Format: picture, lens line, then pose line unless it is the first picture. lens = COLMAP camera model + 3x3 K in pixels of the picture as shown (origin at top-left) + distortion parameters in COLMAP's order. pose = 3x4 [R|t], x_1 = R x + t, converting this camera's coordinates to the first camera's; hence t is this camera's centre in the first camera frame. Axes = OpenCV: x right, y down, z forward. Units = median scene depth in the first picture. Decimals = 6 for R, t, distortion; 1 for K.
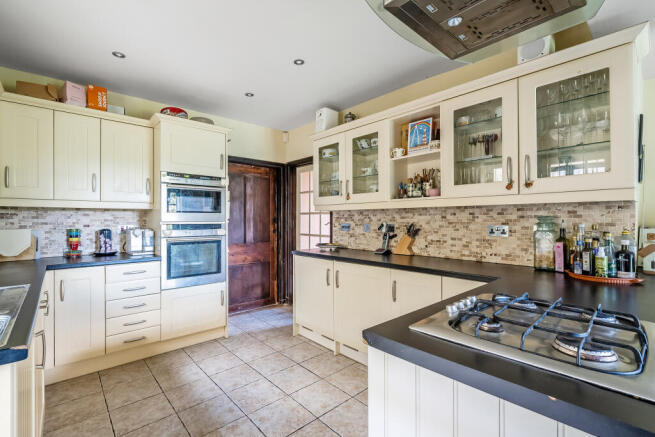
lens RADIAL K [[293.2, 0, 326.4], [0, 293.2, 218.4], [0, 0, 1]] dist [-0.002637, -0.001115]
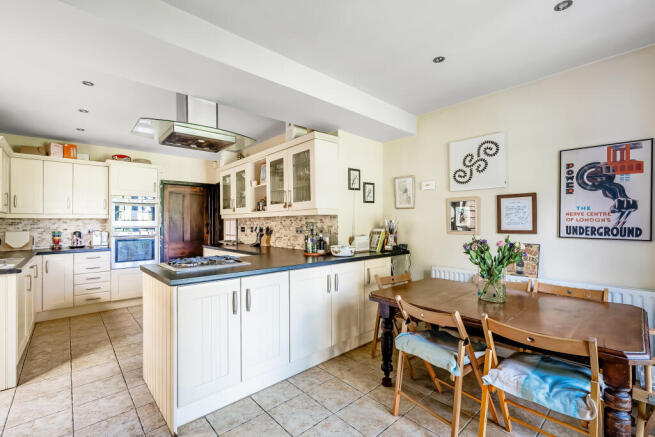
lens RADIAL K [[293.2, 0, 333.0], [0, 293.2, 219.0], [0, 0, 1]] dist [-0.002637, -0.001115]
pose [[0.999969, -0.006558, -0.004254, 0.696182], [0.006521, 0.999941, -0.008740, -0.008155], [0.004311, 0.008712, 0.999953, -0.631165]]
